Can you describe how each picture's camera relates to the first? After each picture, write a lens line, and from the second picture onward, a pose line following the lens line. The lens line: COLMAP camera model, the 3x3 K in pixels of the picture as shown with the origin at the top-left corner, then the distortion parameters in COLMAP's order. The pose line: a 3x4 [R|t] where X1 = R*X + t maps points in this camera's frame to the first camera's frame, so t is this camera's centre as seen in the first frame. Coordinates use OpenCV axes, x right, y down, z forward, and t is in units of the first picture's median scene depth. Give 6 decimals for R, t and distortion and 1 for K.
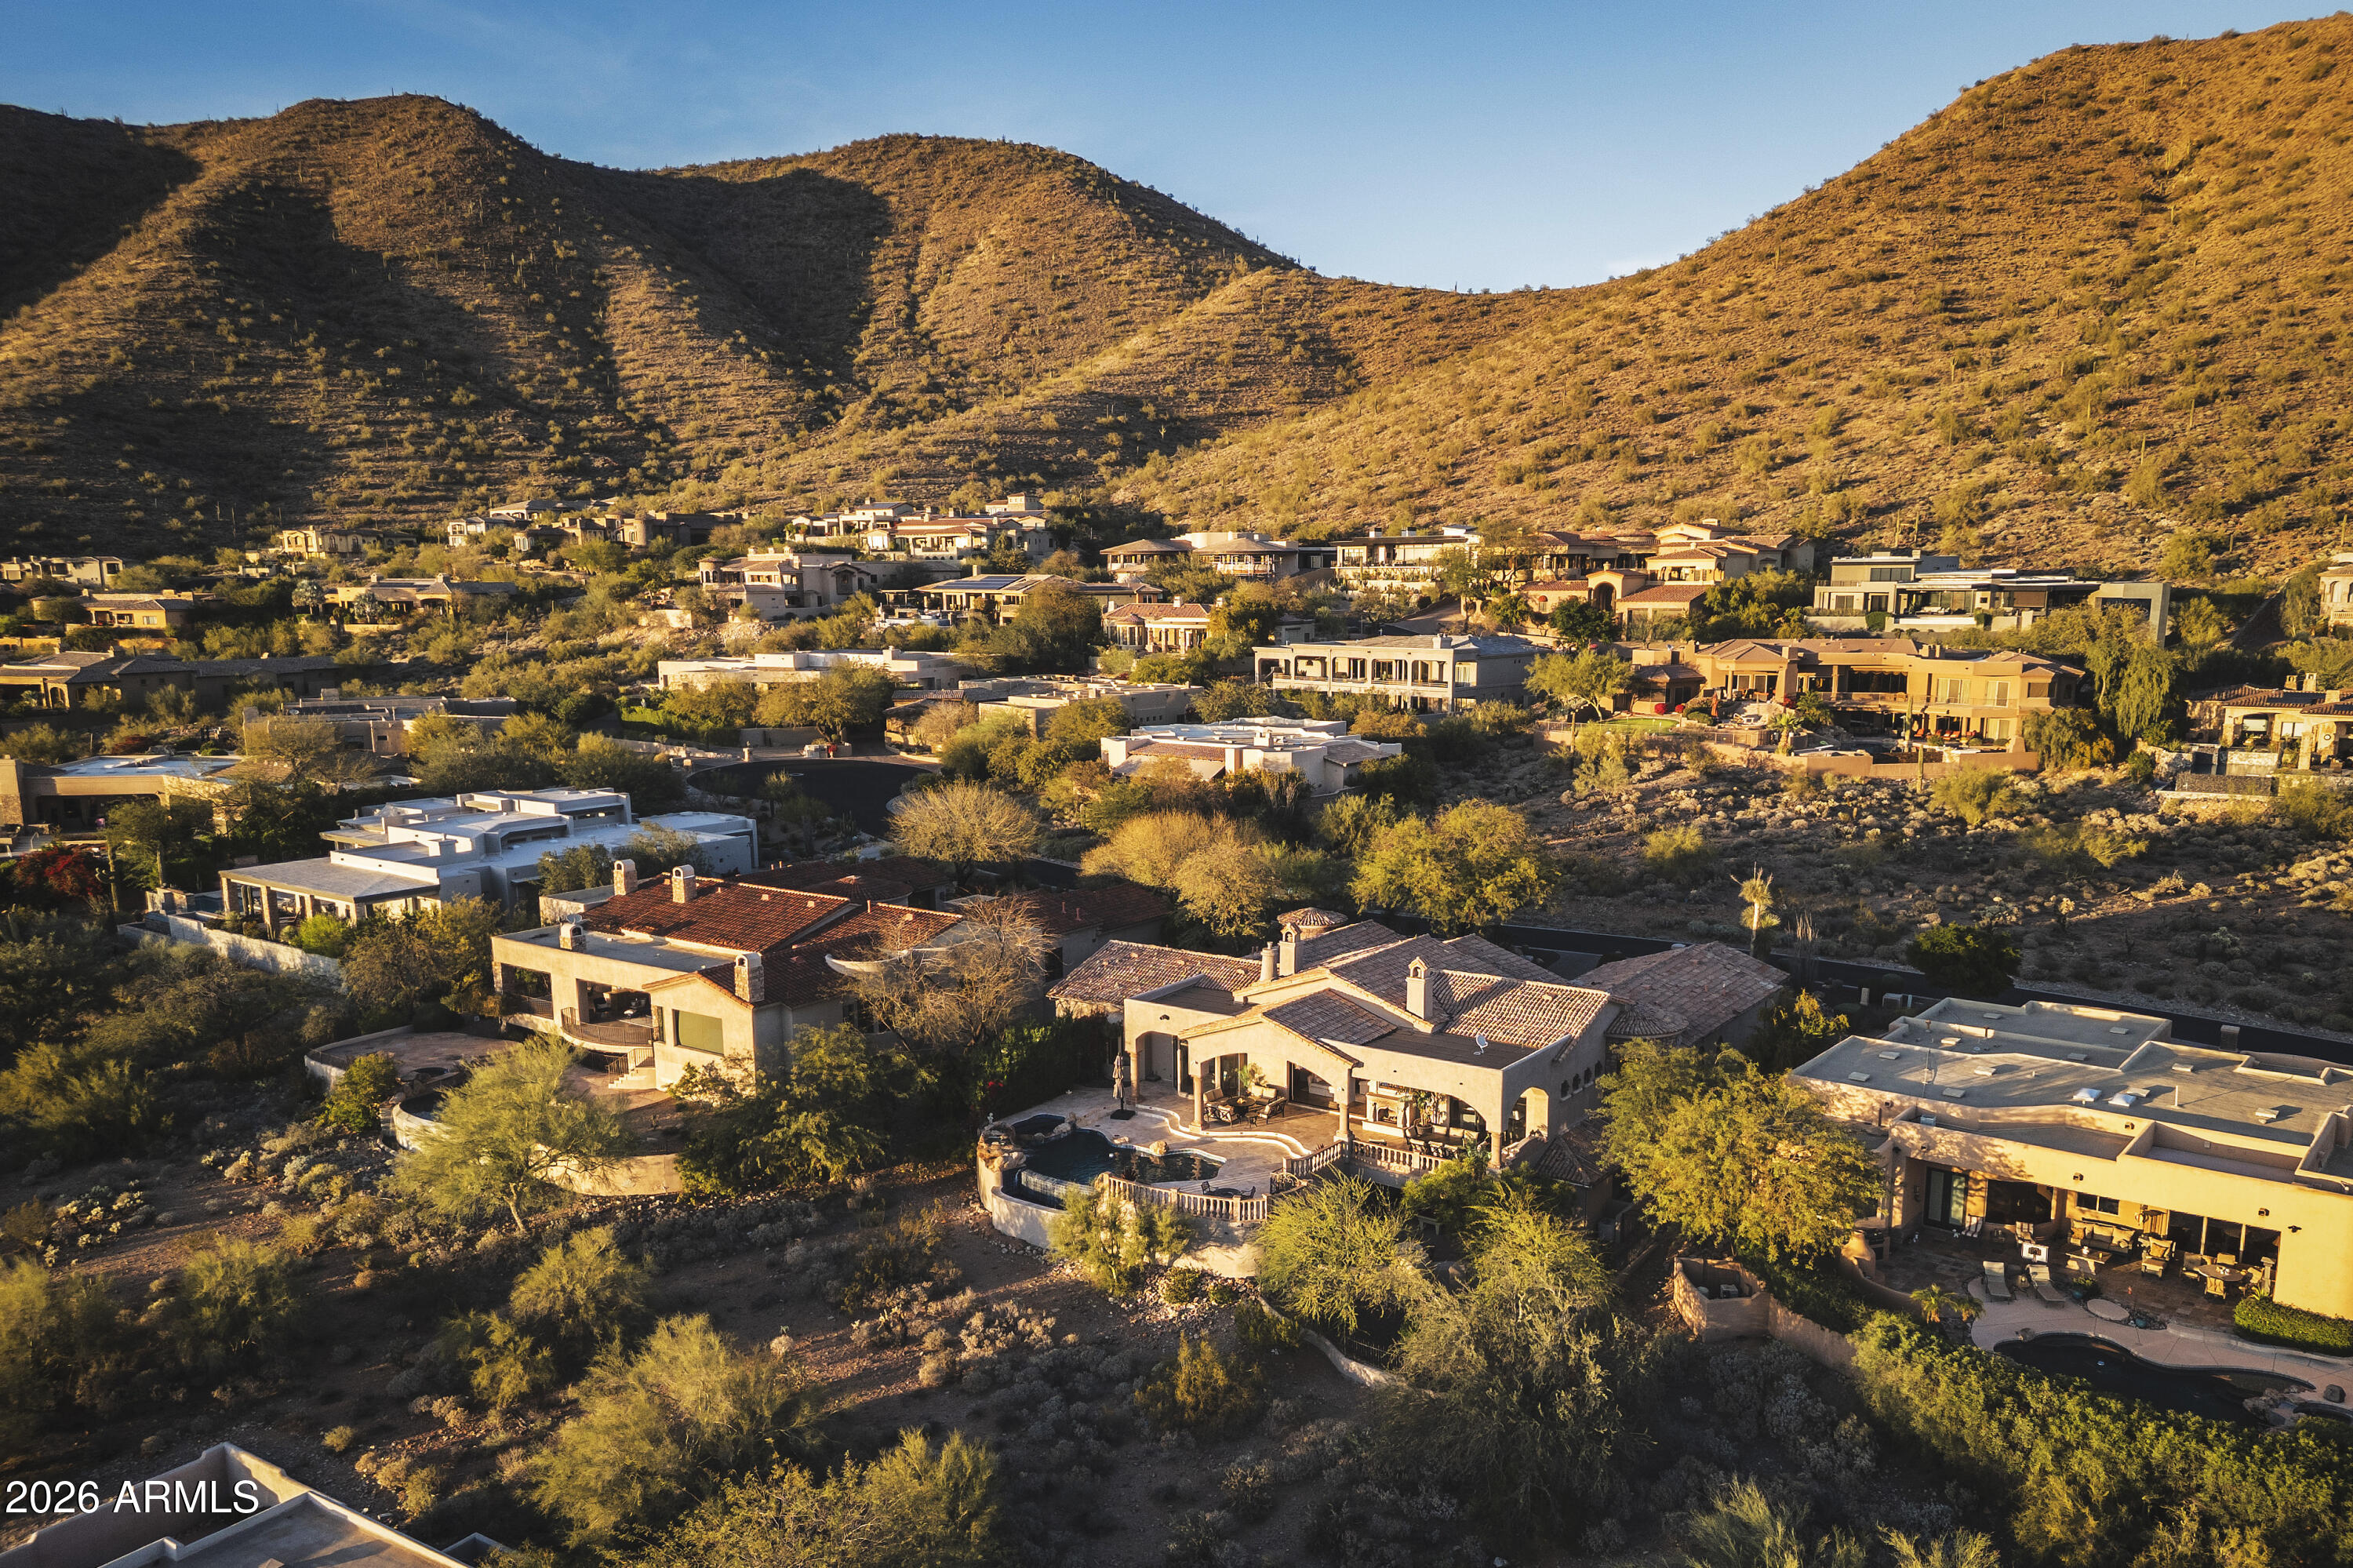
lens RADIAL K [[1745.2, 0, 1208.5], [0, 1745.2, 914.3], [0, 0, 1]] dist [0.079221, -0.070219]
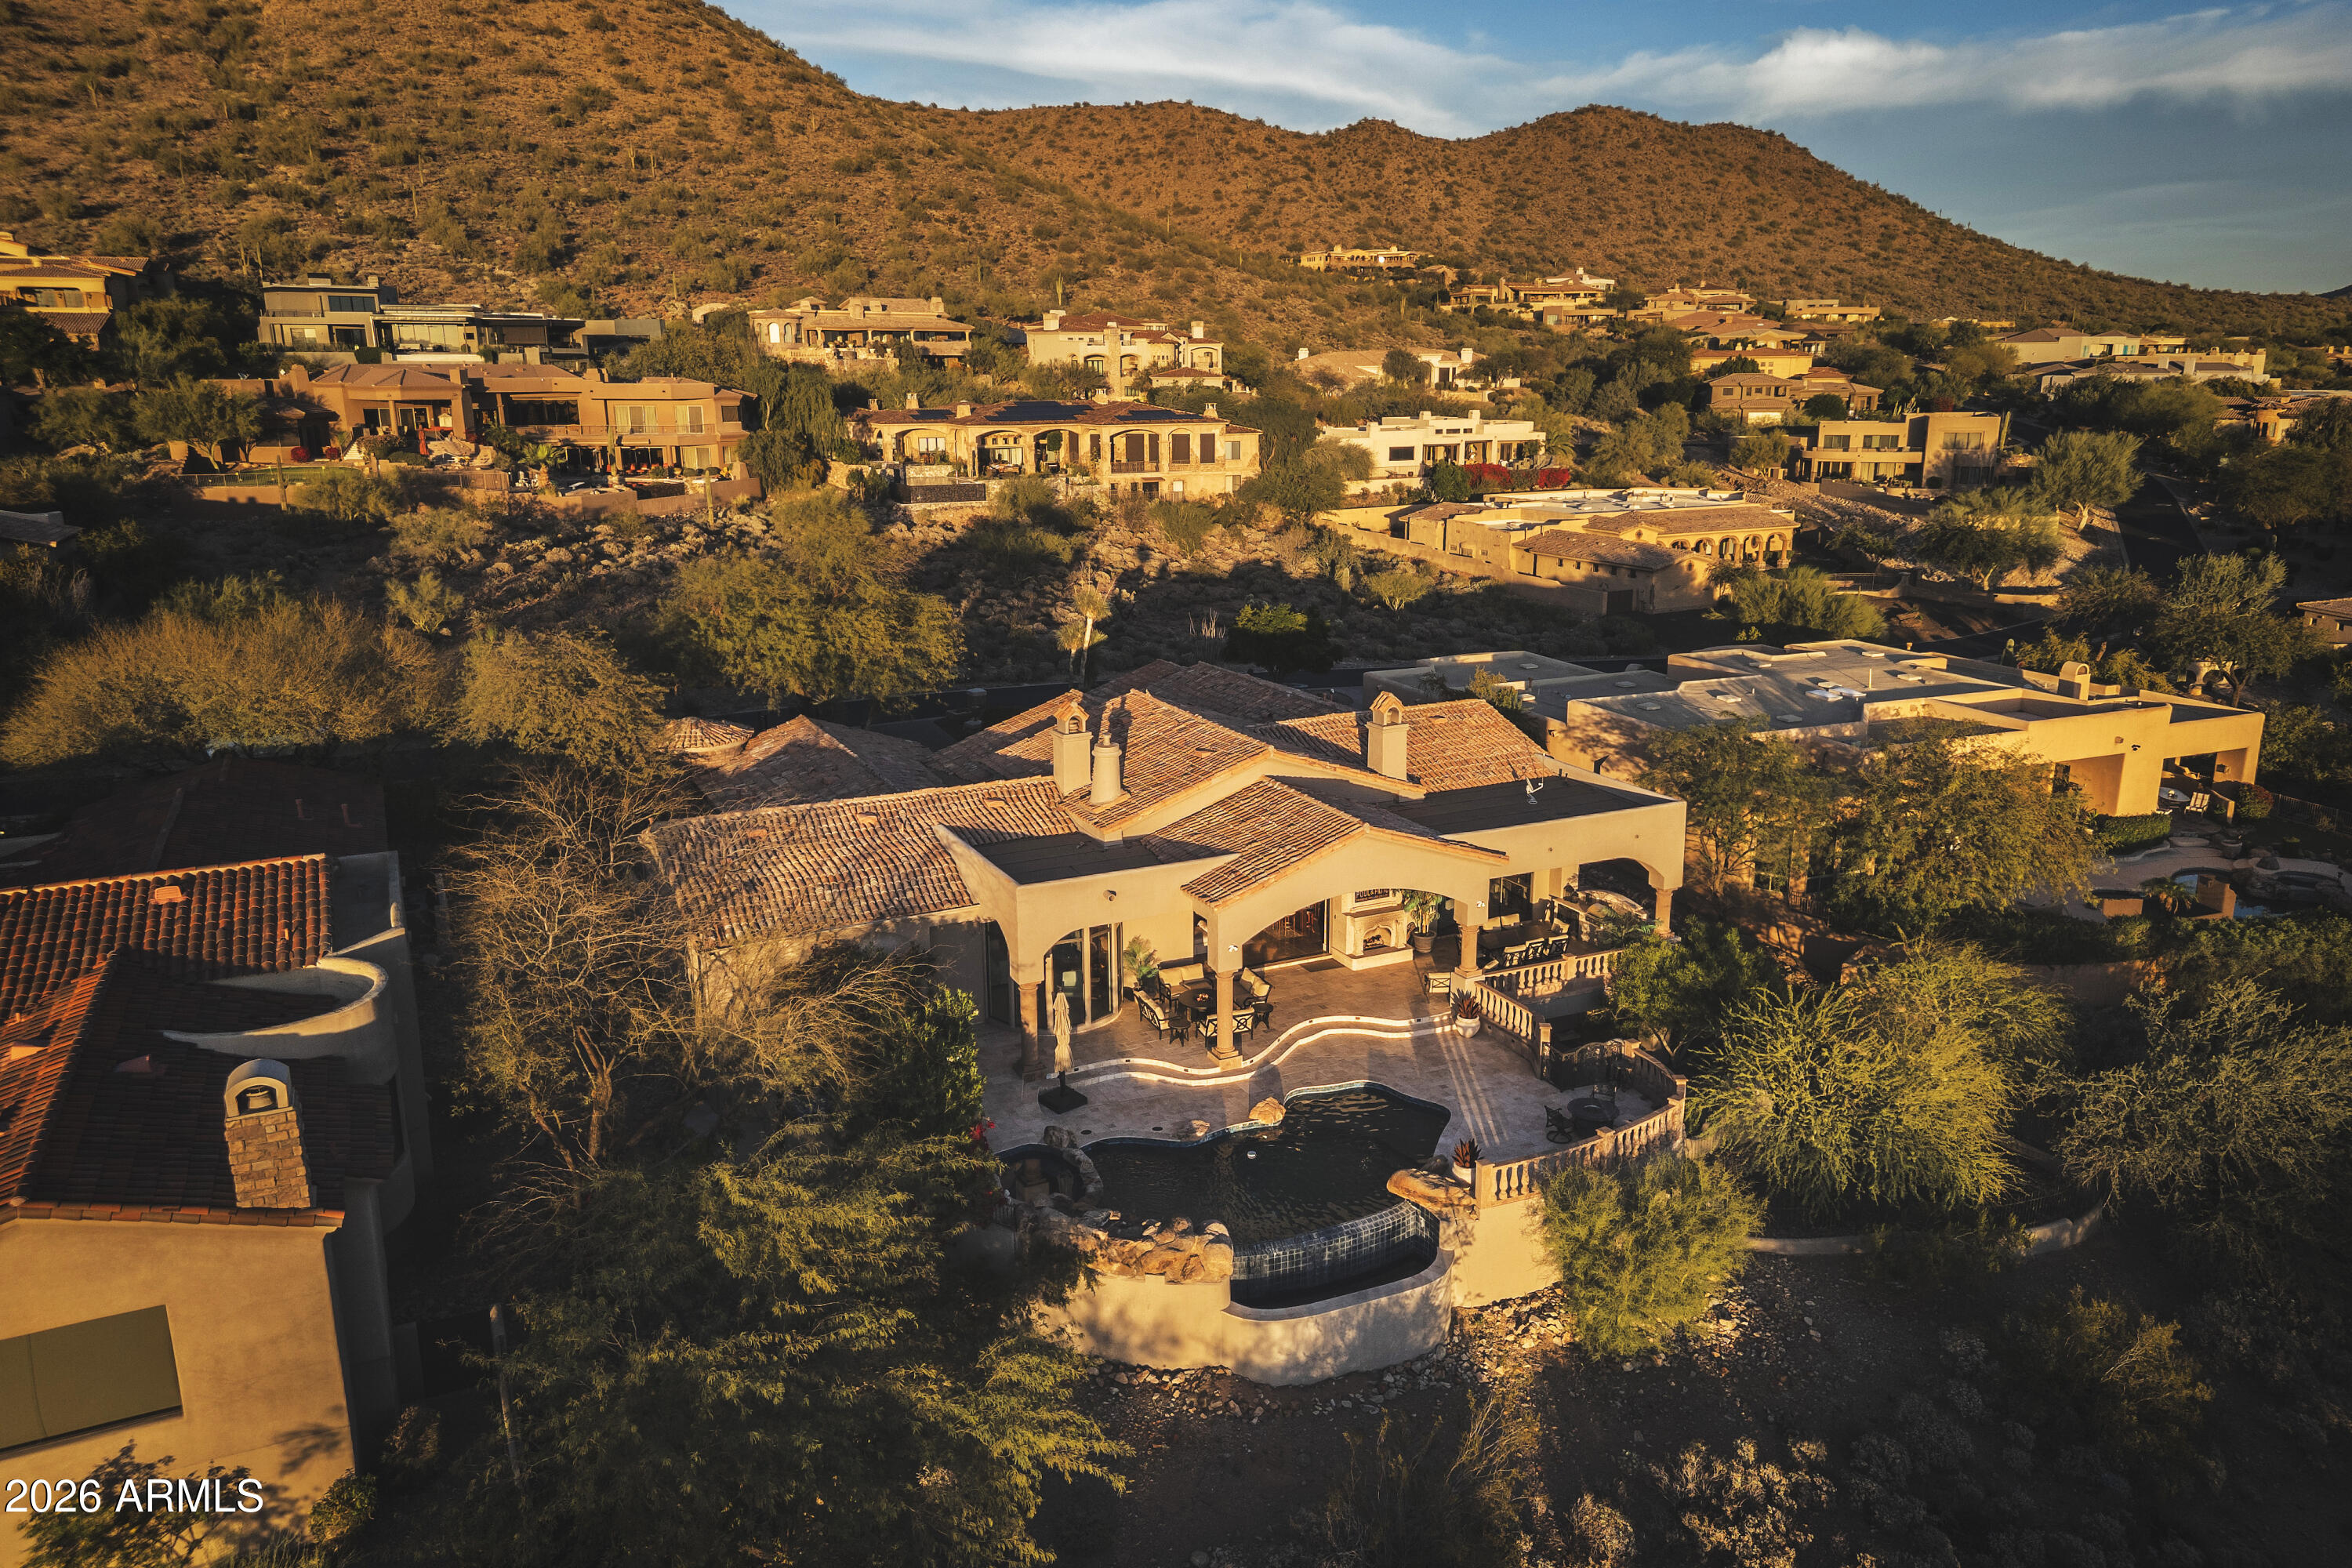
lens RADIAL K [[1657.8, 0, 1188.8], [0, 1657.8, 787.1], [0, 0, 1]] dist [0.074094, -0.064897]
pose [[0.485743, -0.214726, 0.847317, -0.092874], [0.172129, 0.973875, 0.148122, -0.009520], [-0.856986, 0.073899, 0.510014, 0.149616]]
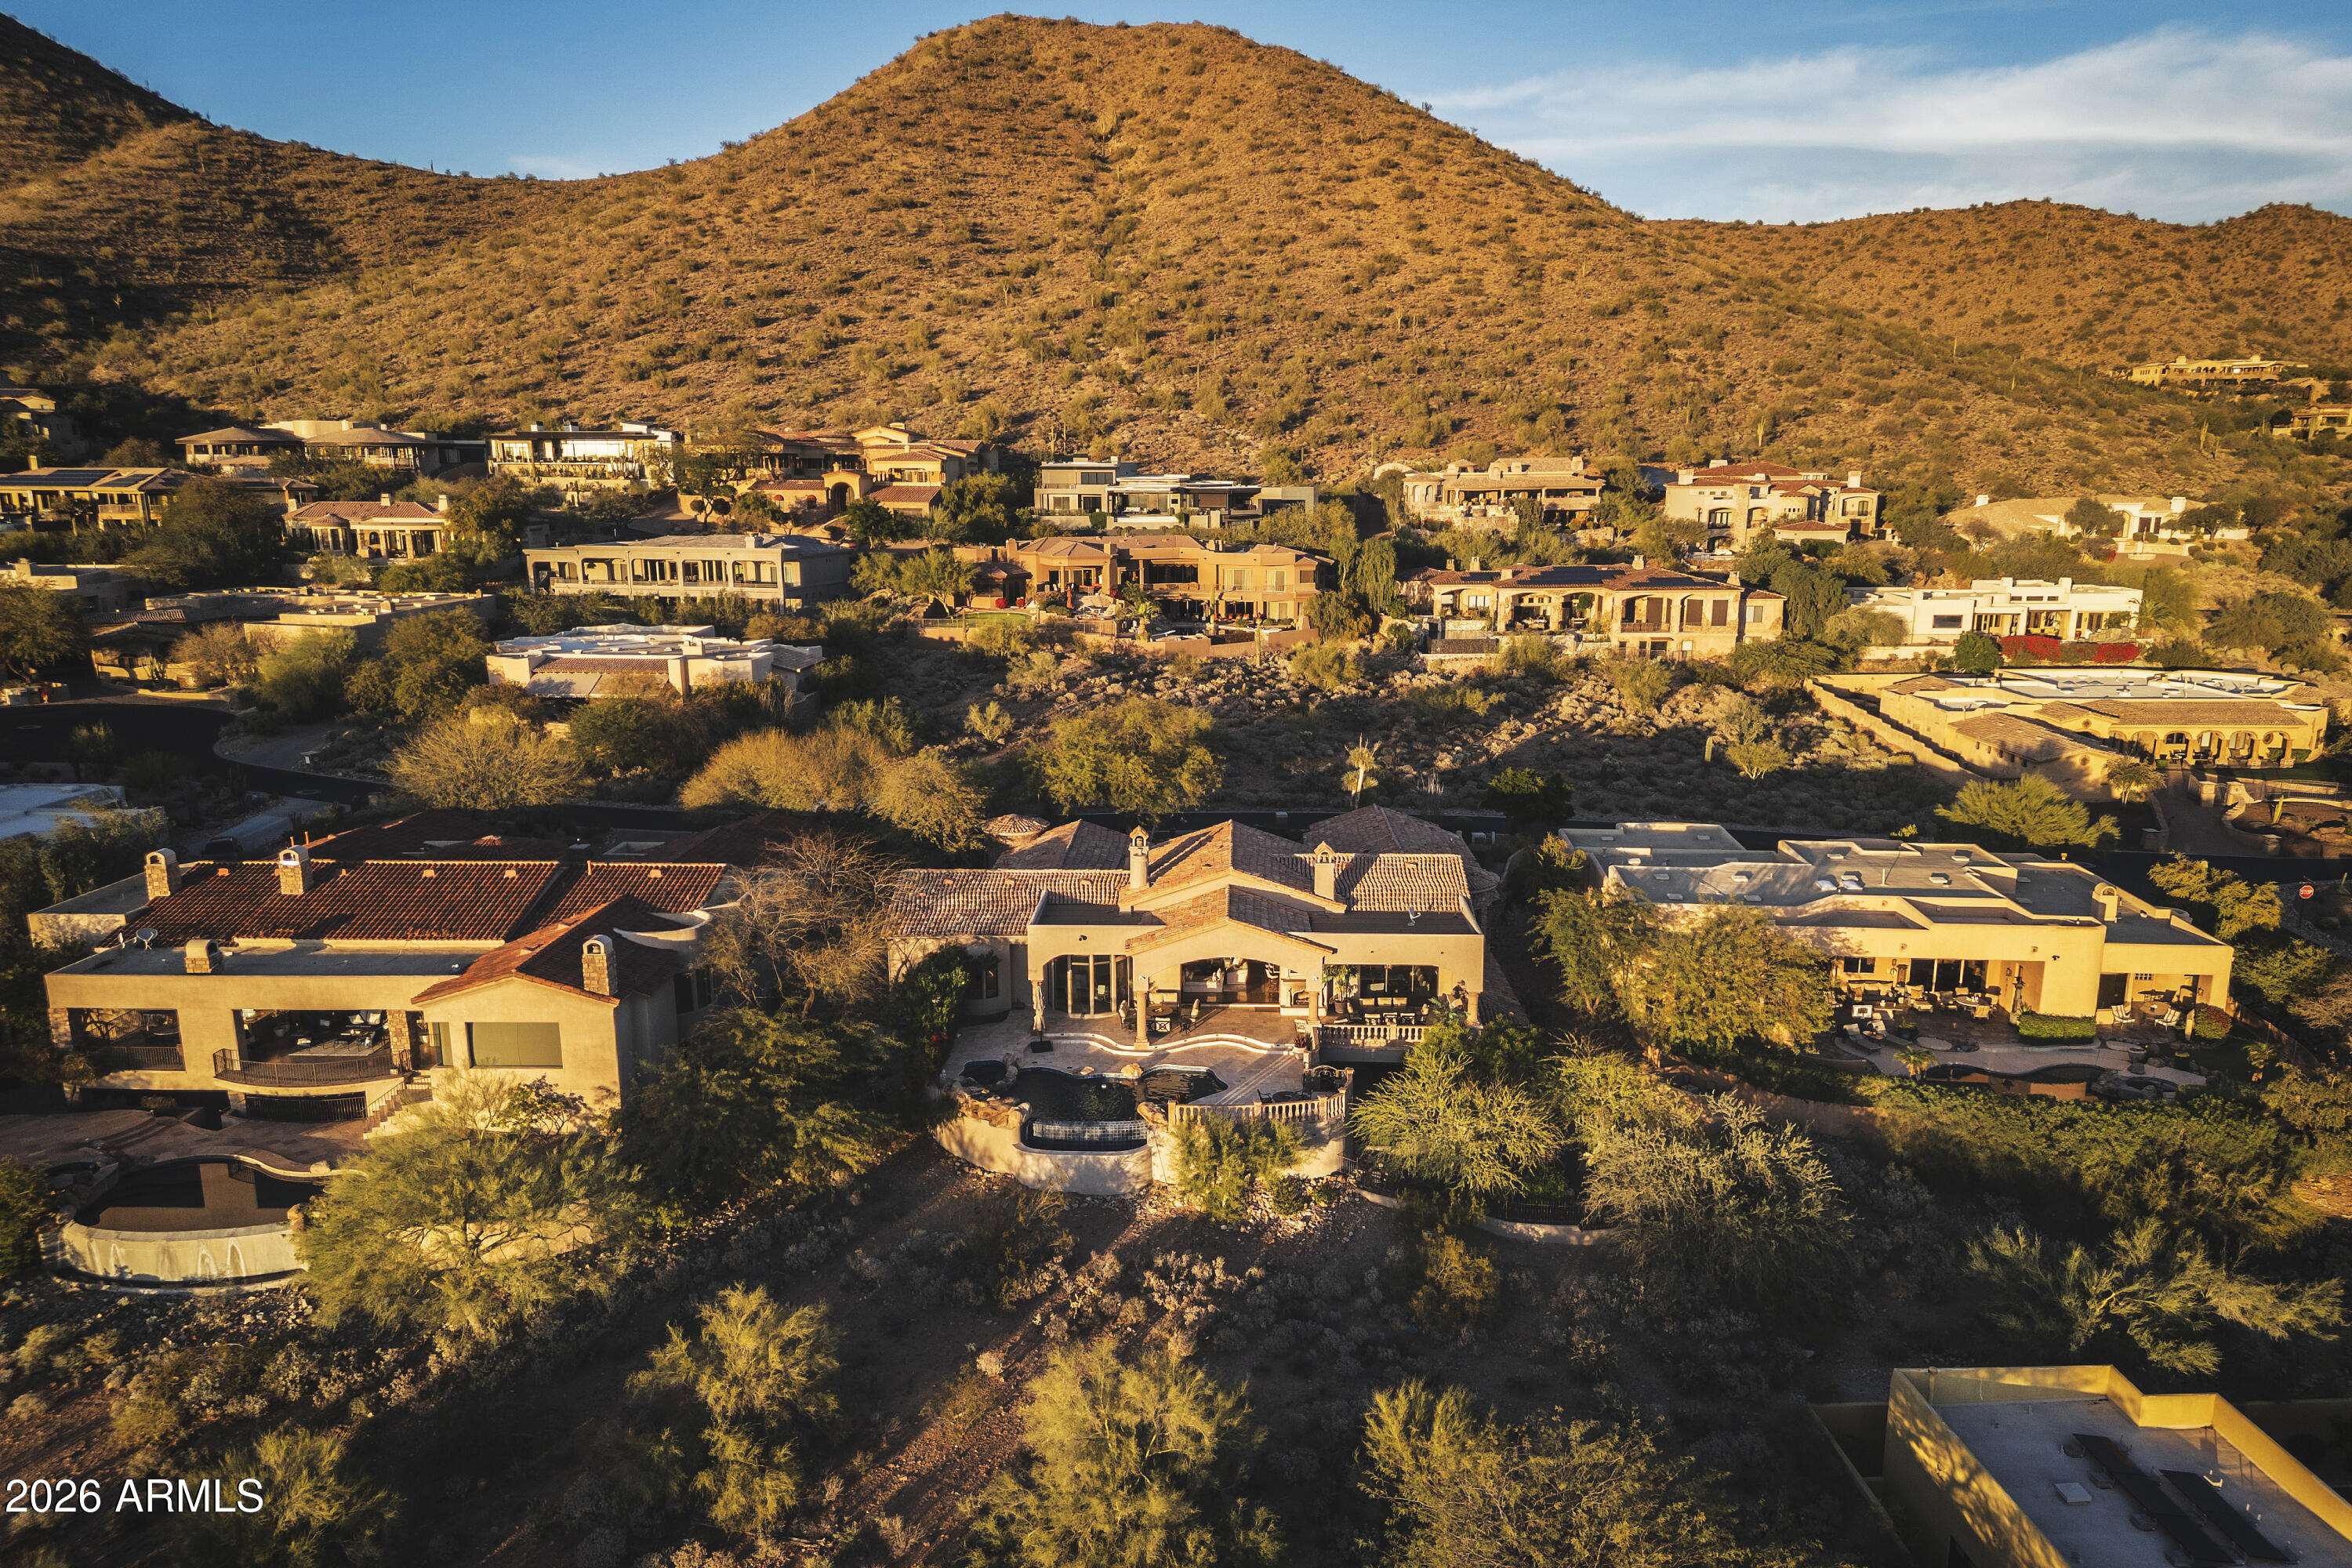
lens RADIAL K [[1661.1, 0, 1188.0], [0, 1661.1, 842.8], [0, 0, 1]] dist [0.076035, -0.070364]
pose [[0.836413, -0.117381, 0.535383, -0.096150], [0.103821, 0.993045, 0.055527, -0.007786], [-0.538177, 0.009140, 0.842782, 0.041794]]
